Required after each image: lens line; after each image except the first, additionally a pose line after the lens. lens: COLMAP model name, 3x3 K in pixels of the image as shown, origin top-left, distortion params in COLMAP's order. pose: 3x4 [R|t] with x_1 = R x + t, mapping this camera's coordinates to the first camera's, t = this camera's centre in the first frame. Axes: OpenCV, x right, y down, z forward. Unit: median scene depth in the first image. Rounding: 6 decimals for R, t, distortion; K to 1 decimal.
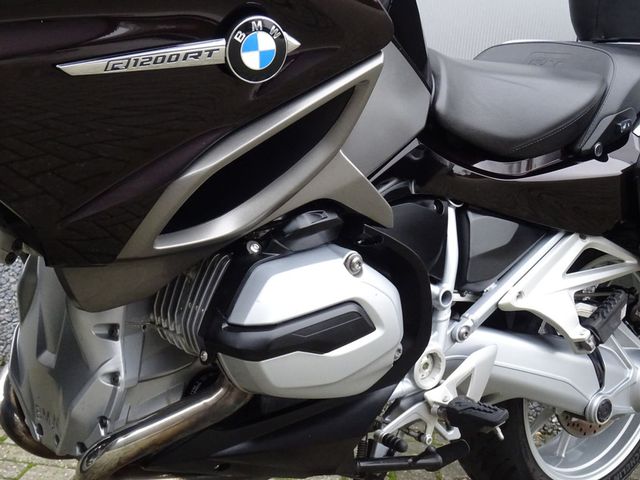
lens RADIAL K [[1150.3, 0, 320.7], [0, 1150.3, 238.5], [0, 0, 1]] dist [-0.041671, 0.000000]
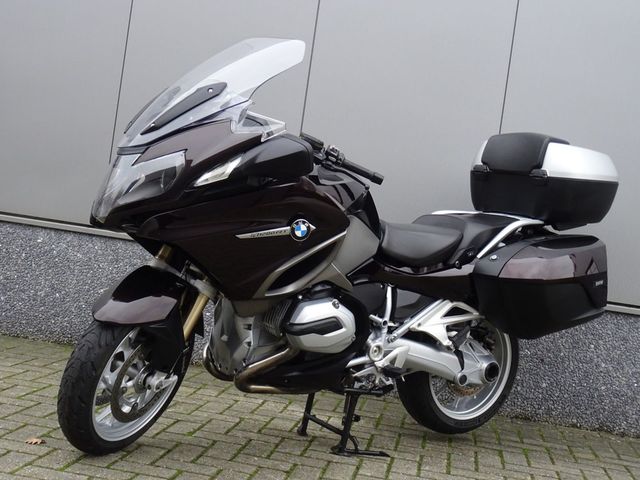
lens RADIAL K [[901.7, 0, 319.0], [0, 901.7, 239.7], [0, 0, 1]] dist [0.030039, 0.000000]
pose [[0.994473, 0.023706, -0.102277, 0.182017], [-0.032521, 0.995816, -0.085403, 0.048041], [0.099824, 0.088257, 0.991083, -1.035123]]
